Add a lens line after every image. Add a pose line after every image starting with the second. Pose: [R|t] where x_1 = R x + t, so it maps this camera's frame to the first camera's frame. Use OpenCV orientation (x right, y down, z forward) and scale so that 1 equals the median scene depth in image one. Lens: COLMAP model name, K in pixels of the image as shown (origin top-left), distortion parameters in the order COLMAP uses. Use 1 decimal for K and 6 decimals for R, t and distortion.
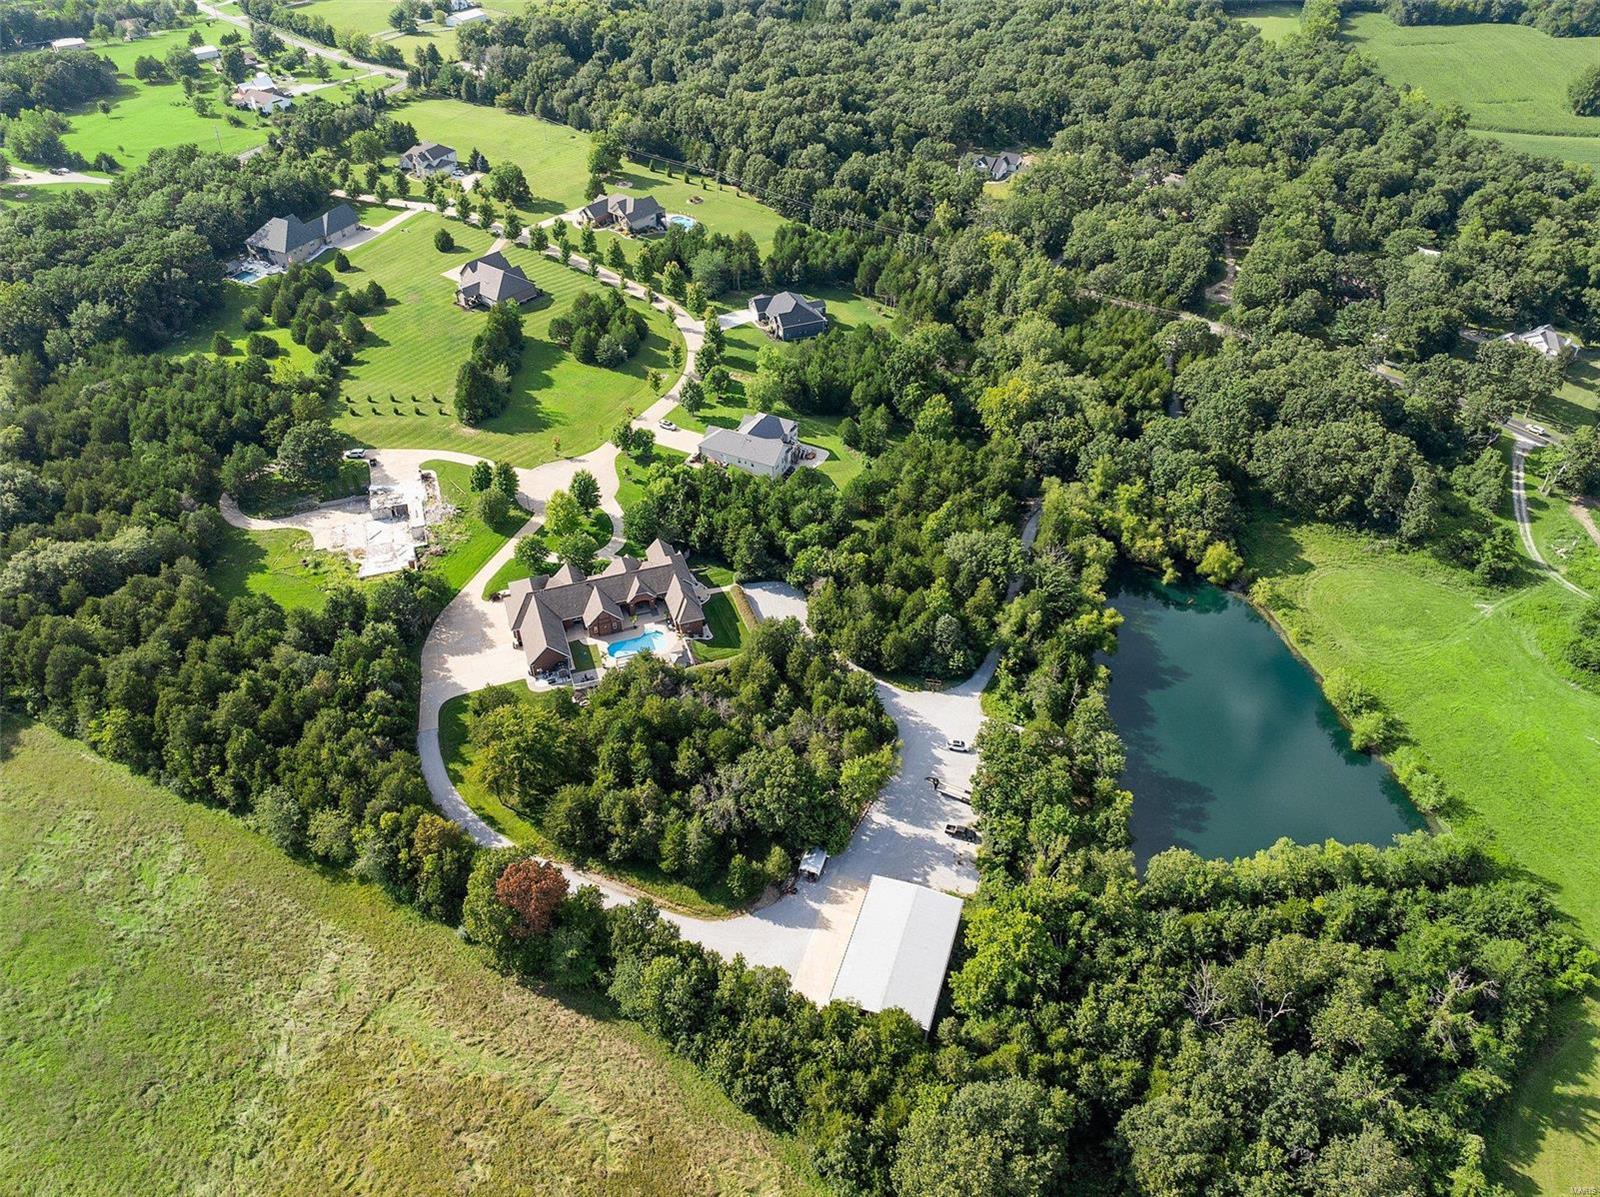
lens RADIAL K [[1106.4, 0, 800.0], [0, 1106.4, 598.5], [0, 0, 1]] dist [-0.003090, -0.099132]
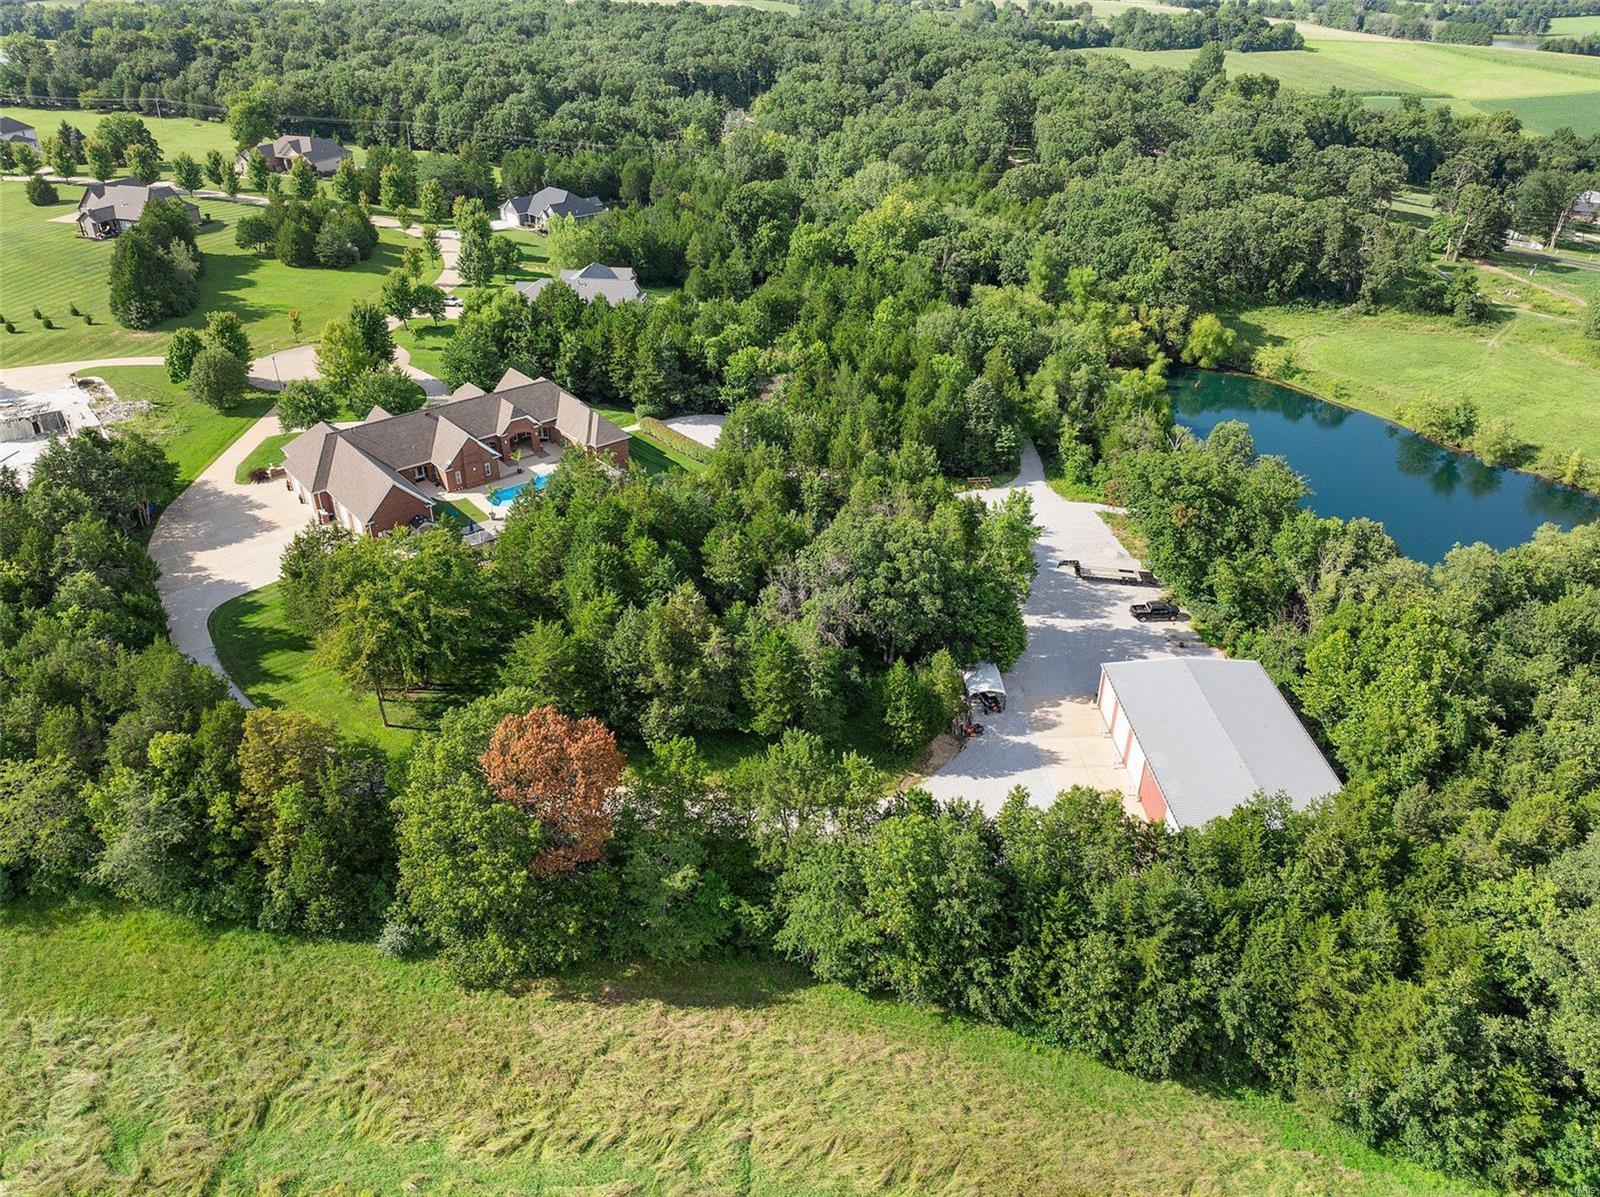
lens RADIAL K [[1112.9, 0, 800.0], [0, 1112.9, 598.5], [0, 0, 1]] dist [-0.042642, 0.001795]
pose [[0.934612, -0.179008, 0.307338, -0.251139], [0.223923, 0.967507, -0.117426, 0.245249], [-0.276332, 0.178568, 0.944327, 0.479739]]
